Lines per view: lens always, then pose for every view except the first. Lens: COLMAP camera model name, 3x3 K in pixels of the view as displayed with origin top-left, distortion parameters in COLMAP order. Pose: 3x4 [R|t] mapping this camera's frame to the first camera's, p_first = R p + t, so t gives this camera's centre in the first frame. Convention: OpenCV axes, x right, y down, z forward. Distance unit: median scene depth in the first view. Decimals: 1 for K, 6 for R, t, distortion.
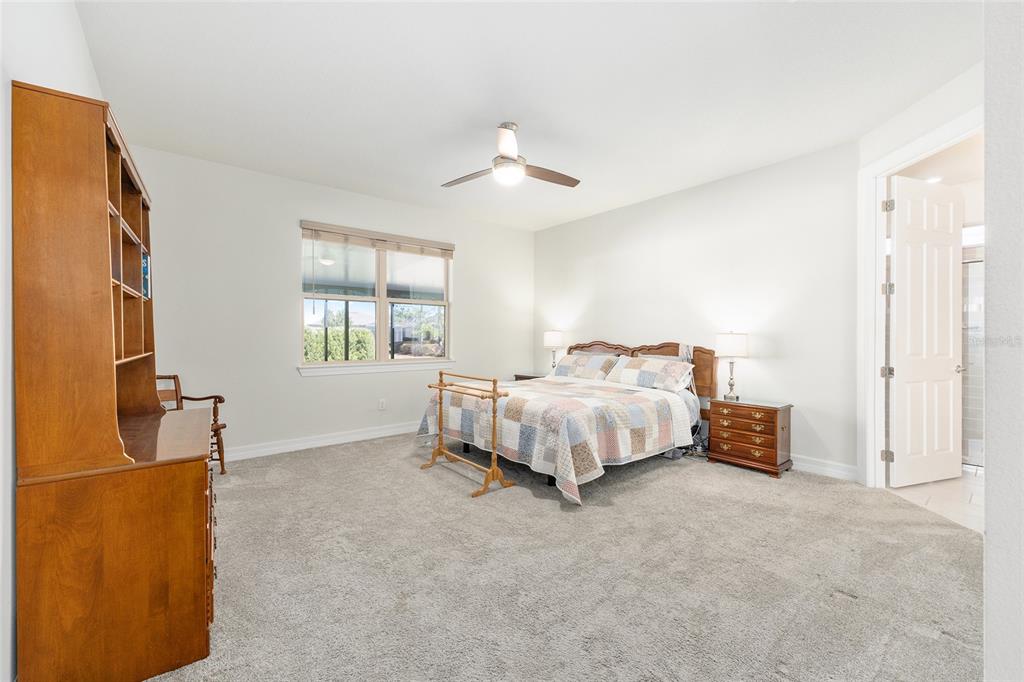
lens RADIAL K [[415.3, 0, 514.6], [0, 415.3, 338.7], [0, 0, 1]] dist [0.002561, 0.000209]
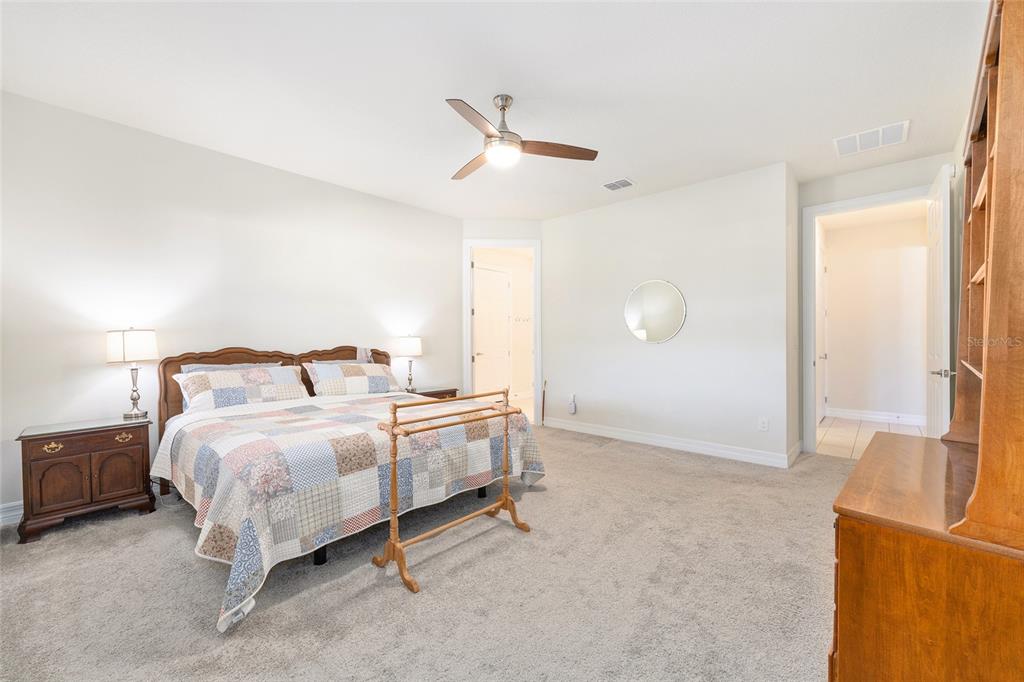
lens RADIAL K [[415.3, 0, 514.6], [0, 415.3, 342.4], [0, 0, 1]] dist [0.002561, 0.000209]
pose [[-0.151384, -0.008733, 0.988436, -0.743655], [0.009399, 0.999903, 0.010274, -0.006368], [-0.988430, 0.010846, -0.151287, 0.929499]]
